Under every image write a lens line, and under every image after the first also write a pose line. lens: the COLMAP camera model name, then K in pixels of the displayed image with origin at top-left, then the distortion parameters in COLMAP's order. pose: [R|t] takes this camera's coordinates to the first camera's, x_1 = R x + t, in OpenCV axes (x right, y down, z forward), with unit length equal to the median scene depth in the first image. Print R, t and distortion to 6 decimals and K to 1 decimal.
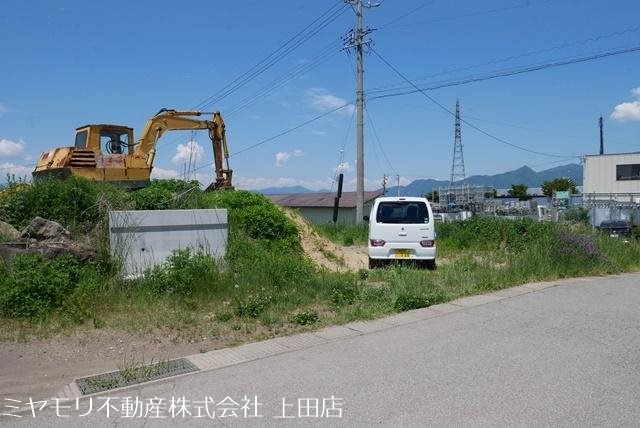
lens RADIAL K [[465.4, 0, 316.2], [0, 465.4, 209.6], [0, 0, 1]] dist [-0.076100, 0.030479]
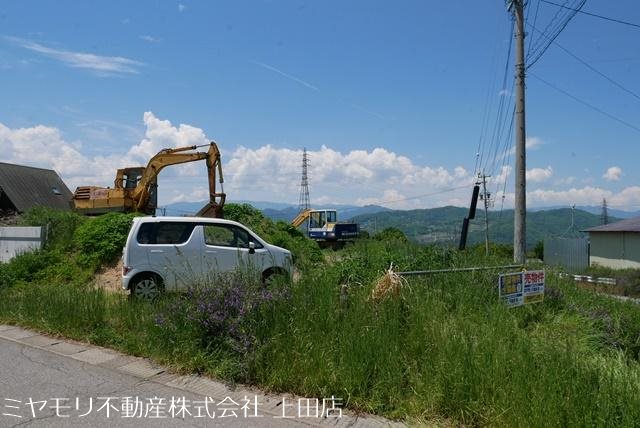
lens RADIAL K [[465.4, 0, 316.2], [0, 465.4, 209.6], [0, 0, 1]] dist [-0.076100, 0.030479]
pose [[0.492599, -0.026880, -0.869841, 0.894342], [-0.019375, 0.998936, -0.041842, -0.007663], [0.870041, 0.037465, 0.491555, 0.687370]]
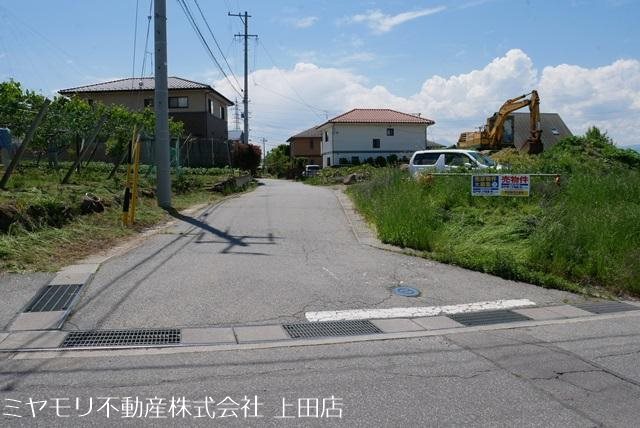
lens RADIAL K [[465.4, 0, 316.2], [0, 465.4, 209.6], [0, 0, 1]] dist [-0.076100, 0.030479]
pose [[-0.586028, 0.083375, -0.805990, 1.390083], [0.005641, 0.995088, 0.098834, 0.013474], [0.810271, 0.053373, -0.583619, 1.325306]]
